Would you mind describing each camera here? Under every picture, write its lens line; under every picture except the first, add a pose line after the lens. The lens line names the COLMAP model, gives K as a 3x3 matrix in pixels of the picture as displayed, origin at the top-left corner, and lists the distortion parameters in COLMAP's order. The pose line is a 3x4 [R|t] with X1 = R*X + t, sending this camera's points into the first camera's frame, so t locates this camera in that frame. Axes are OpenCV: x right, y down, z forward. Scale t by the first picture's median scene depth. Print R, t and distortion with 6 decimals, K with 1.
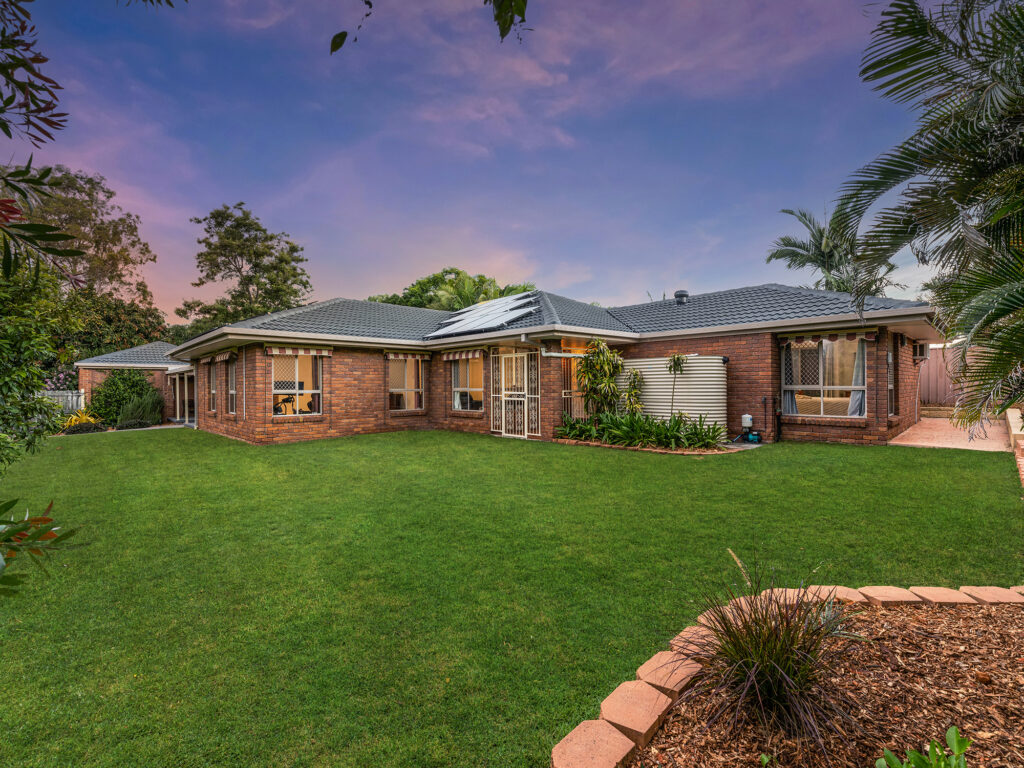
lens RADIAL K [[463.2, 0, 512.0], [0, 463.2, 384.0], [0, 0, 1]] dist [0.001465, 0.000334]
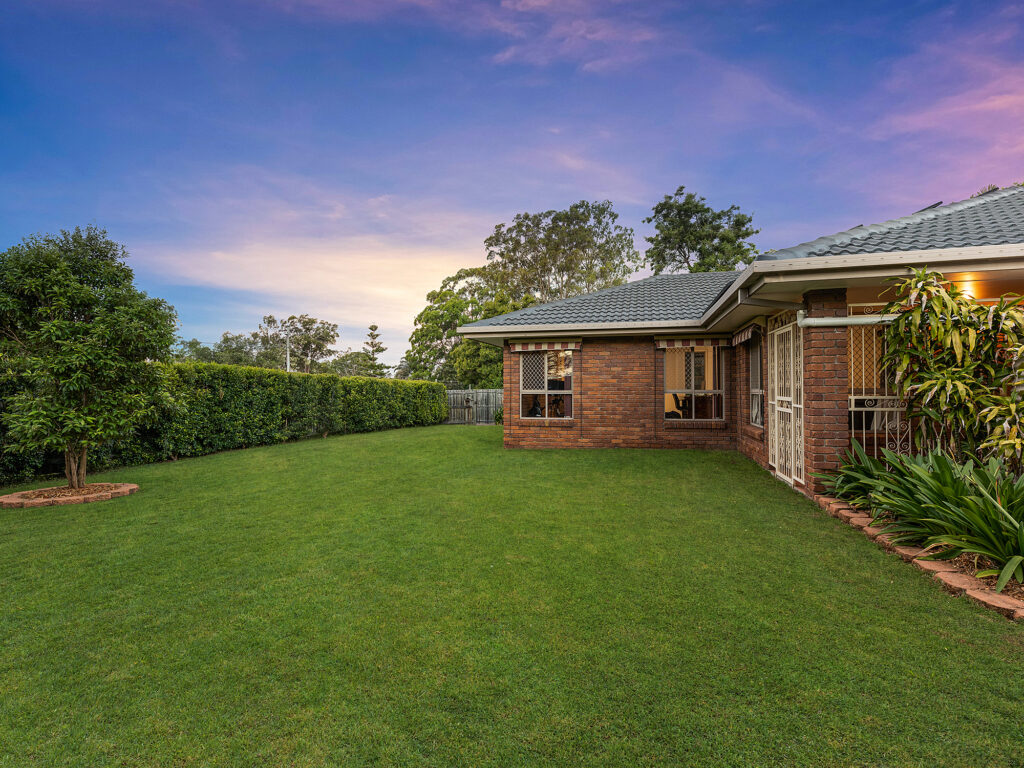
lens RADIAL K [[528.4, 0, 512.0], [0, 528.4, 384.0], [0, 0, 1]] dist [0.000190, 0.000007]
pose [[0.535205, -0.001841, -0.844720, 0.315259], [0.004380, 0.999990, 0.000595, 0.000295], [0.844711, -0.004018, 0.535208, 0.357393]]
